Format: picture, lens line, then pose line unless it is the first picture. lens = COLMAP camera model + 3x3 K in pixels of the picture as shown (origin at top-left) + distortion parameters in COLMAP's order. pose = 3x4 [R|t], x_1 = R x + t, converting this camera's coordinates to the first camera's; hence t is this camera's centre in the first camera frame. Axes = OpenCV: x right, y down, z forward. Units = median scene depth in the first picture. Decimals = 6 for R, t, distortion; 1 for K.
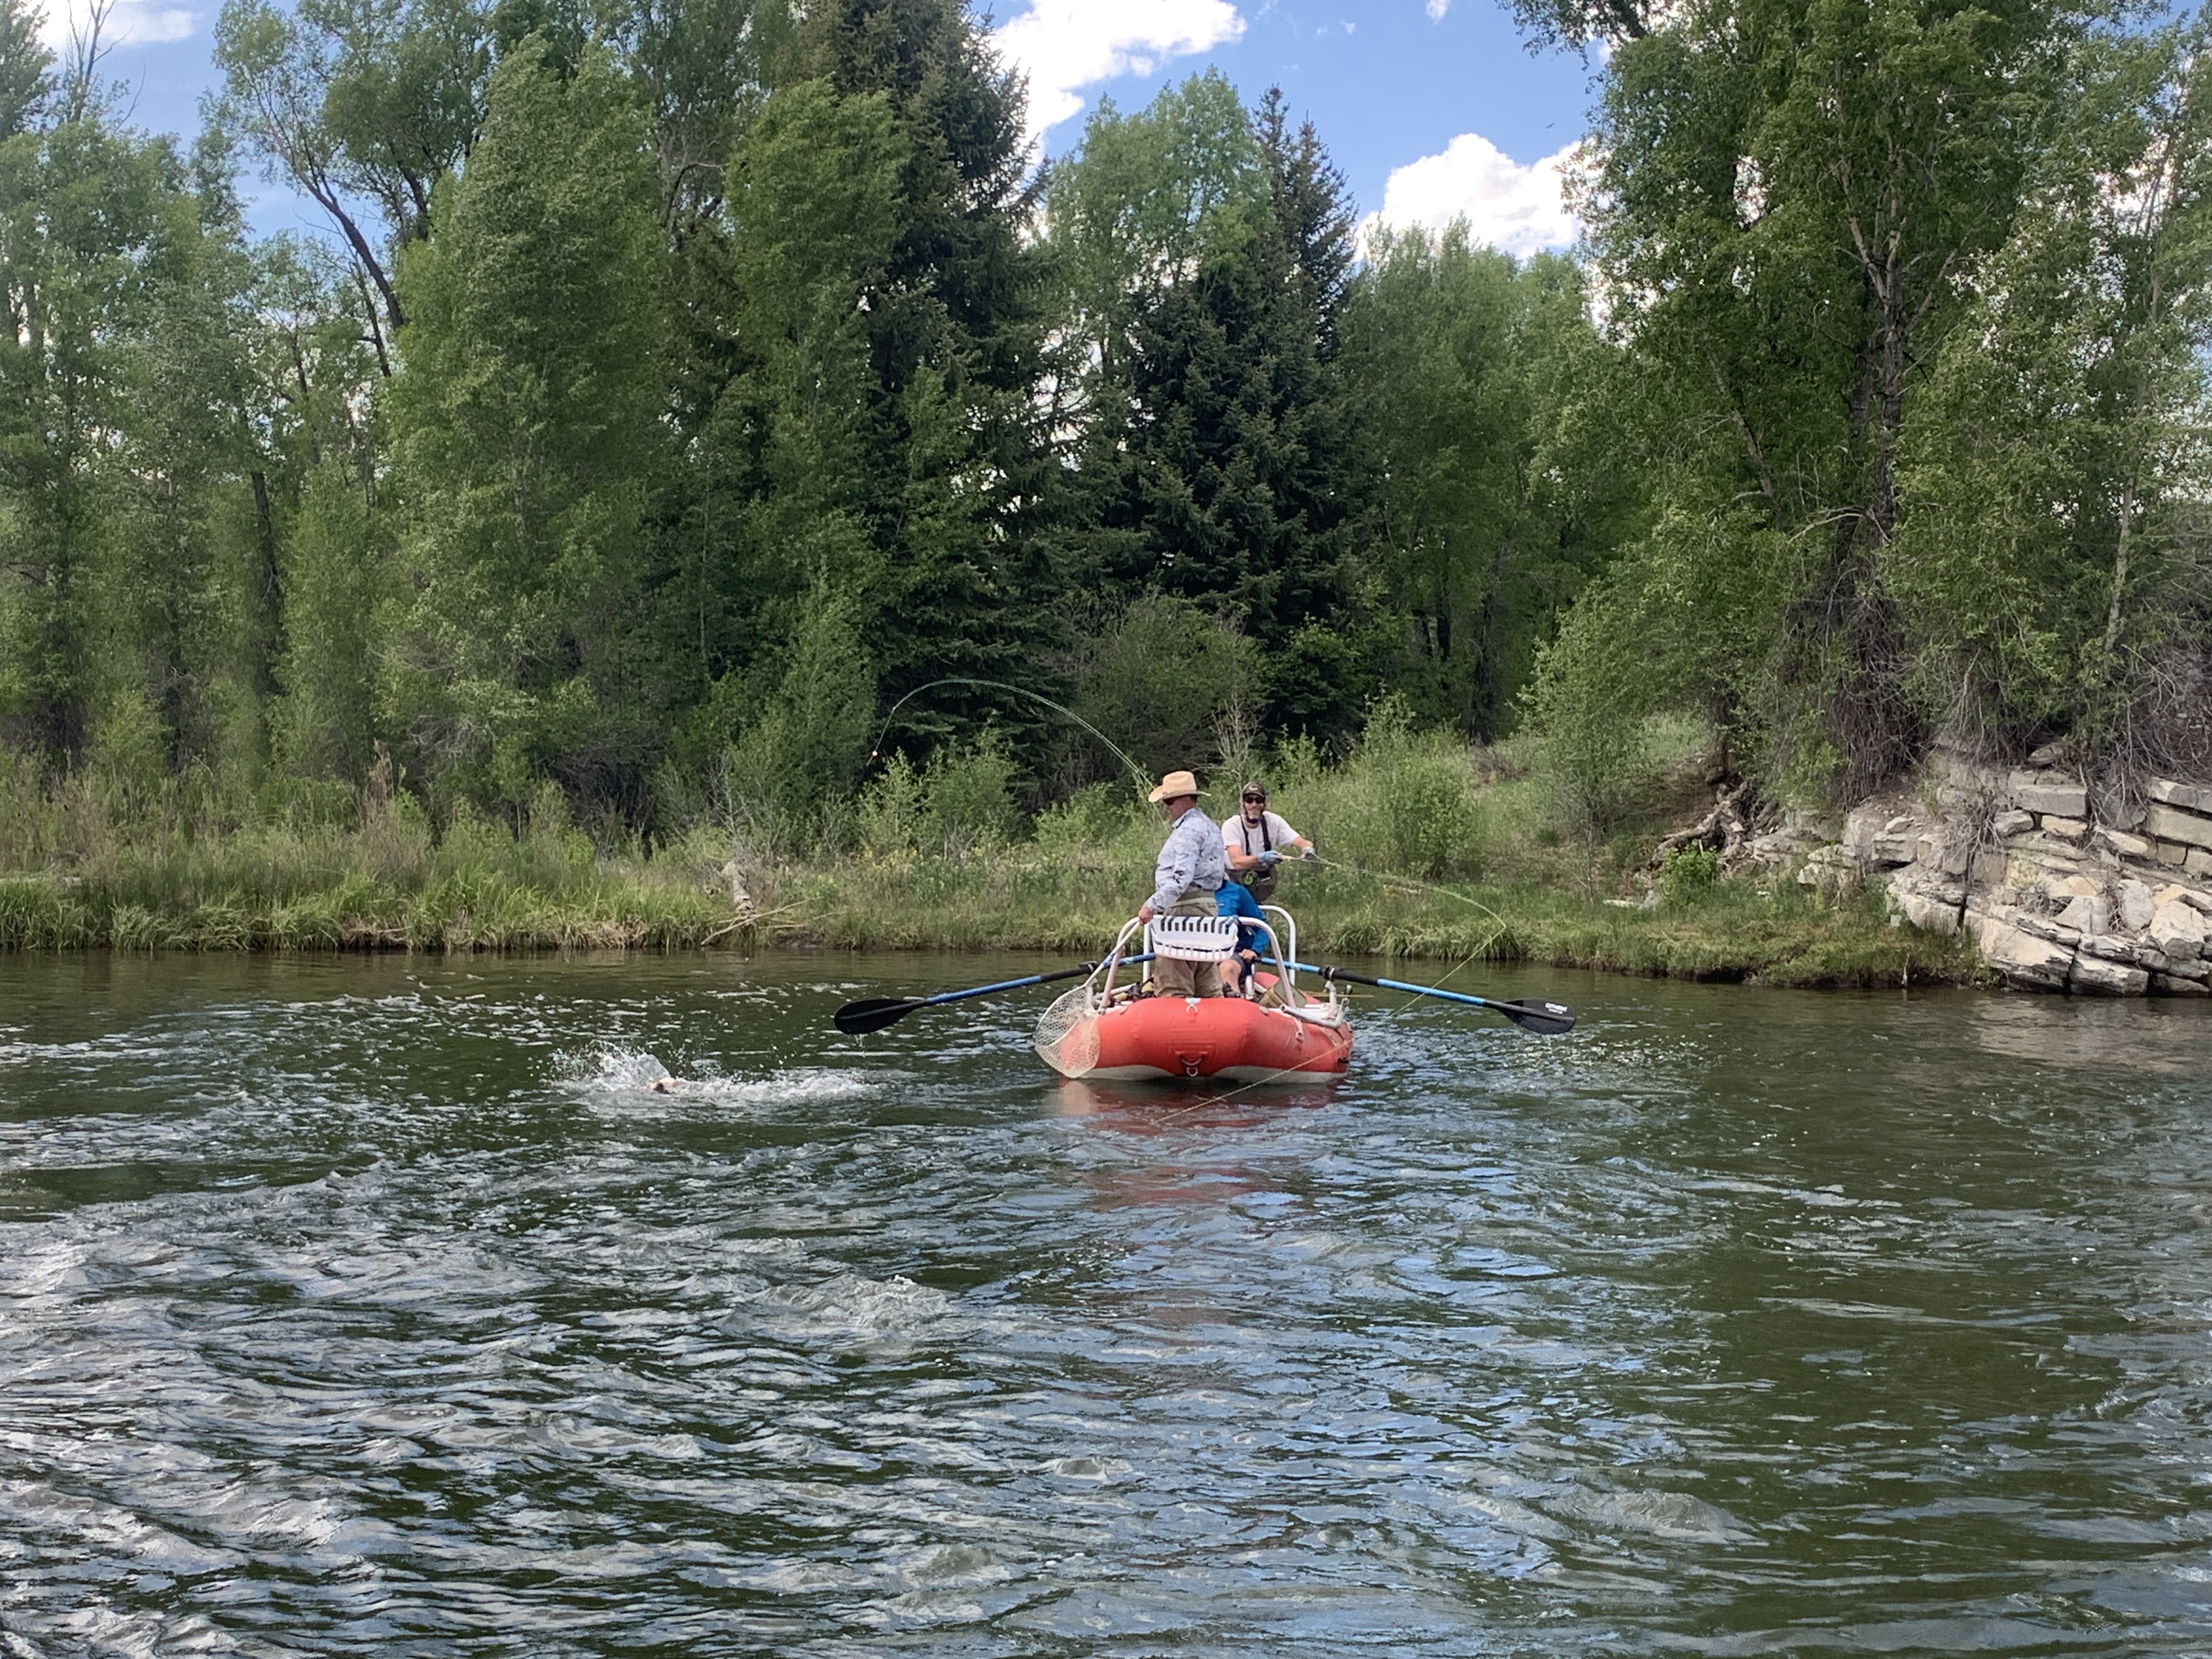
lens RADIAL K [[2933.5, 0, 1106.0], [0, 2933.5, 829.5], [0, 0, 1]] dist [0.126755, -0.005801]
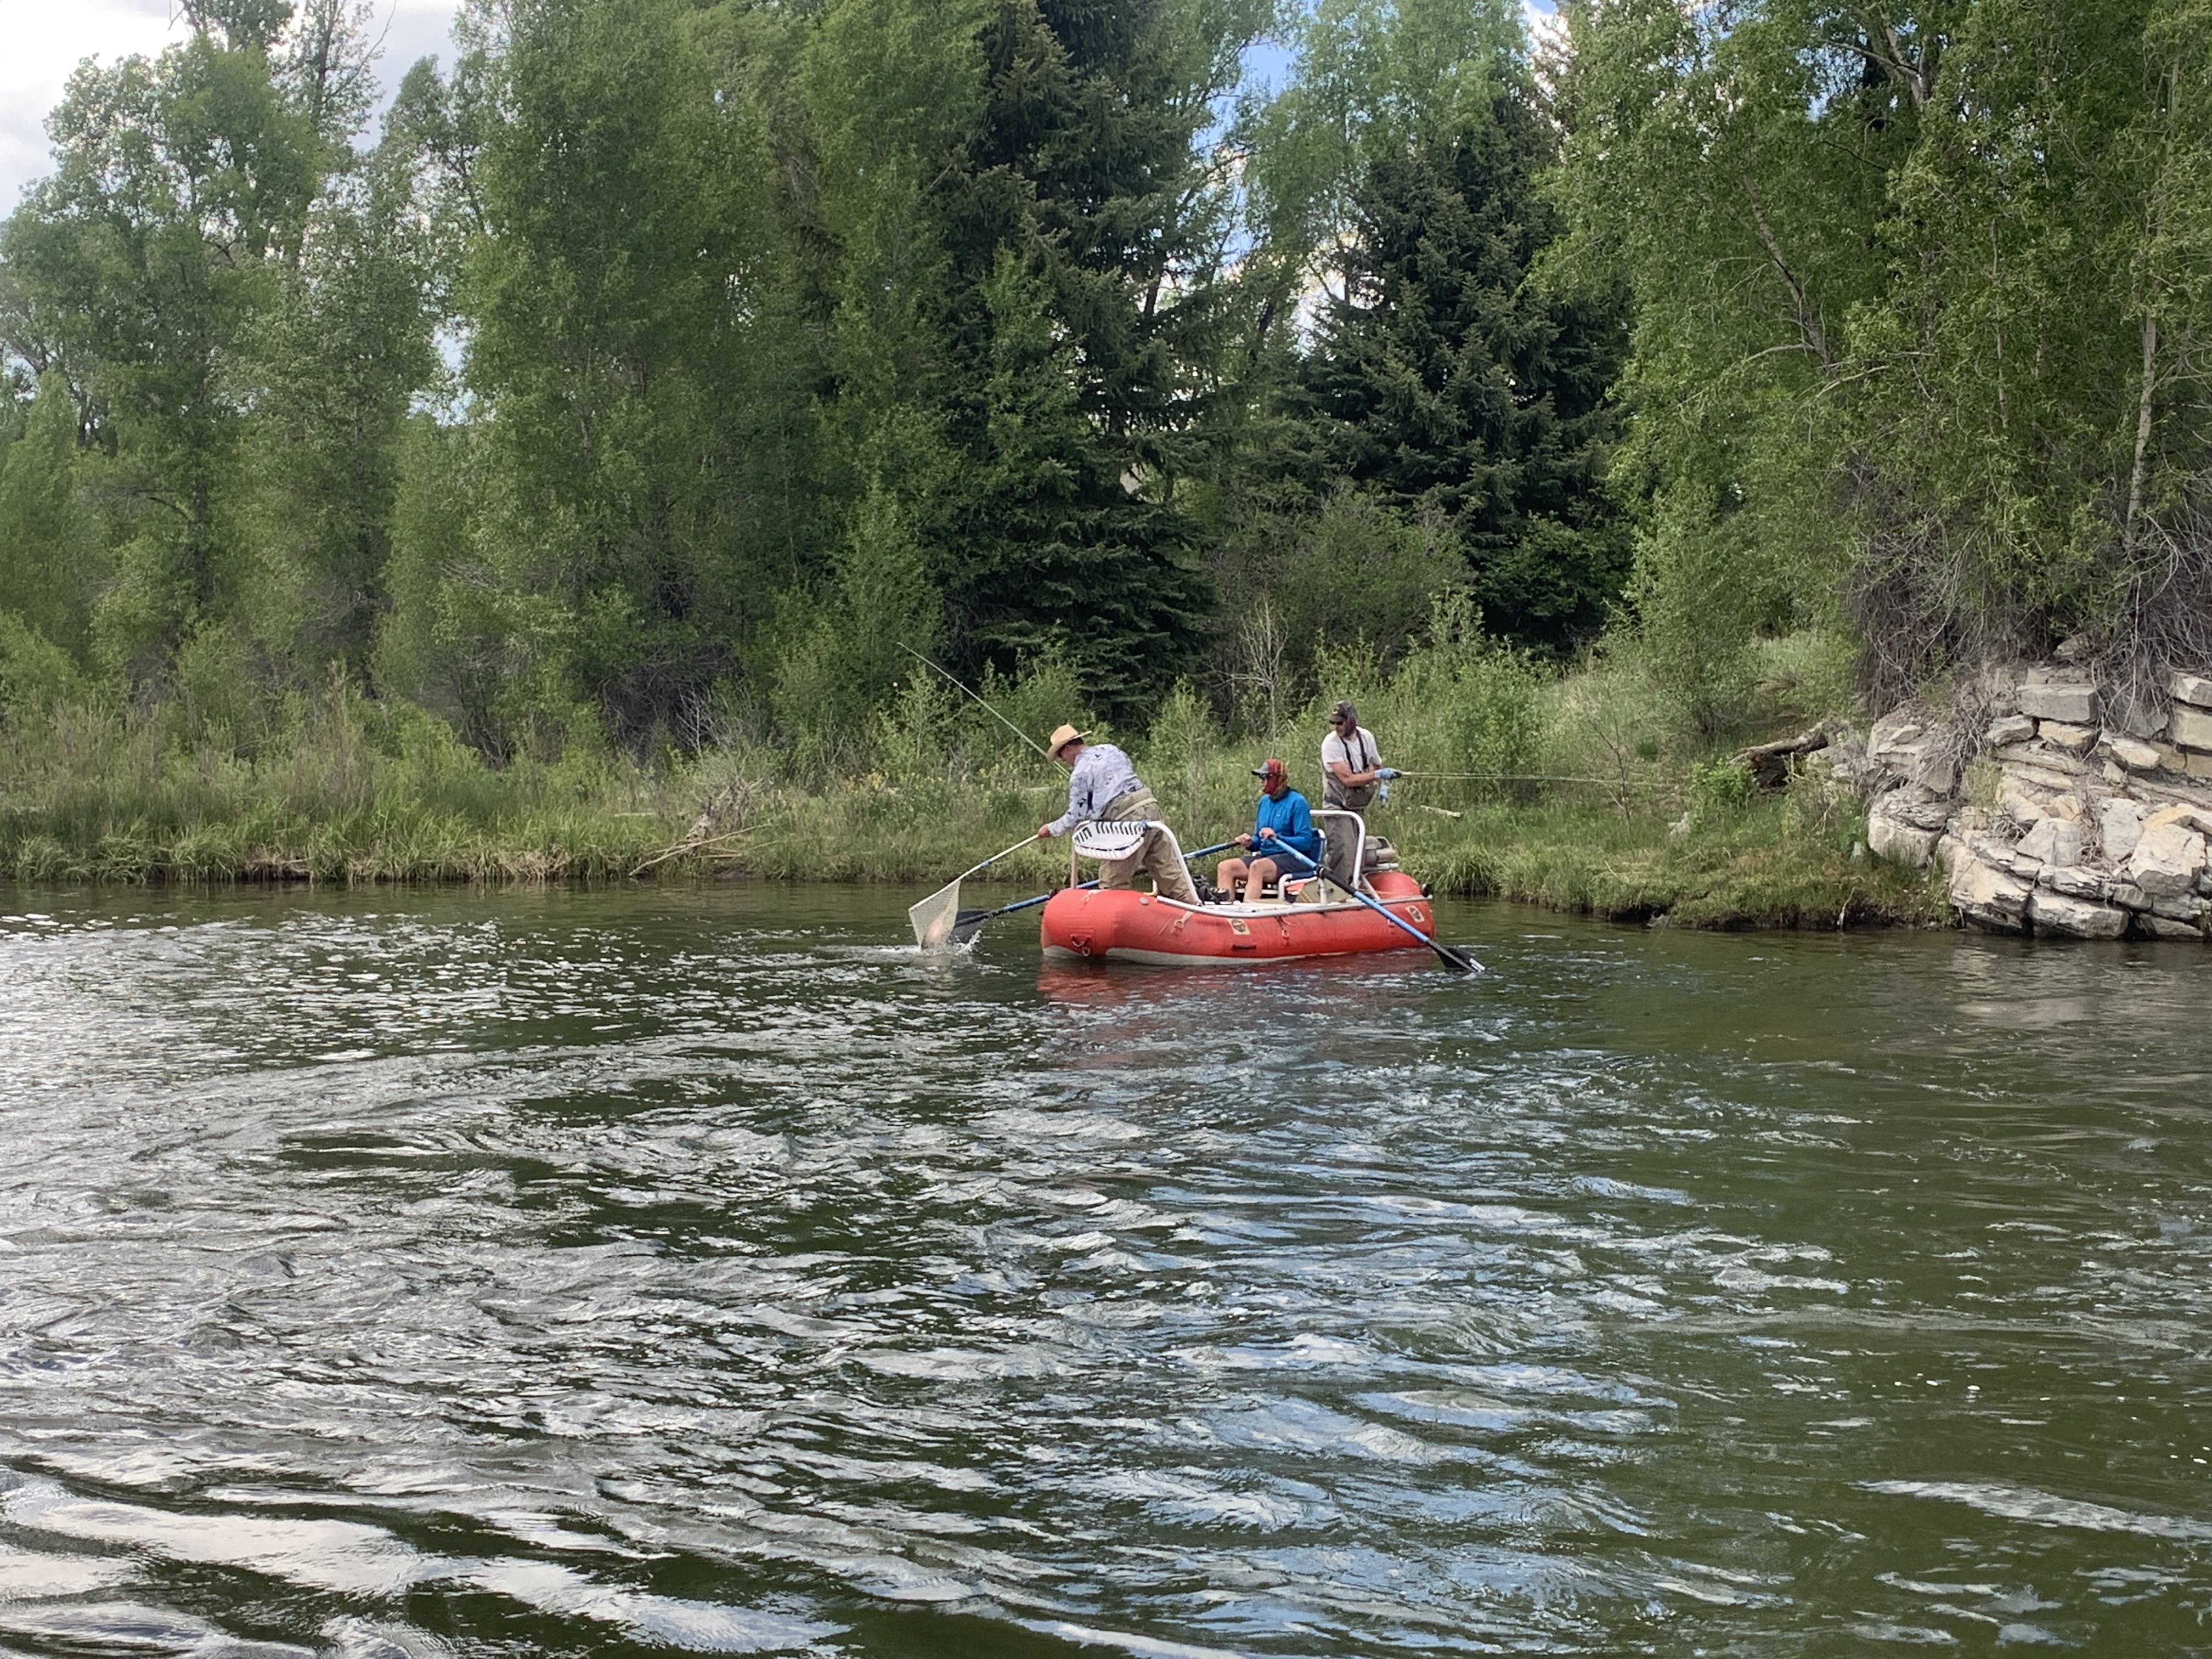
lens RADIAL K [[2933.5, 0, 1106.0], [0, 2933.5, 829.5], [0, 0, 1]] dist [0.126755, -0.005801]
pose [[0.977963, -0.003427, -0.208749, 0.233649], [0.009542, 0.999554, 0.028293, -0.000454], [0.208559, -0.029661, 0.977560, 0.135930]]
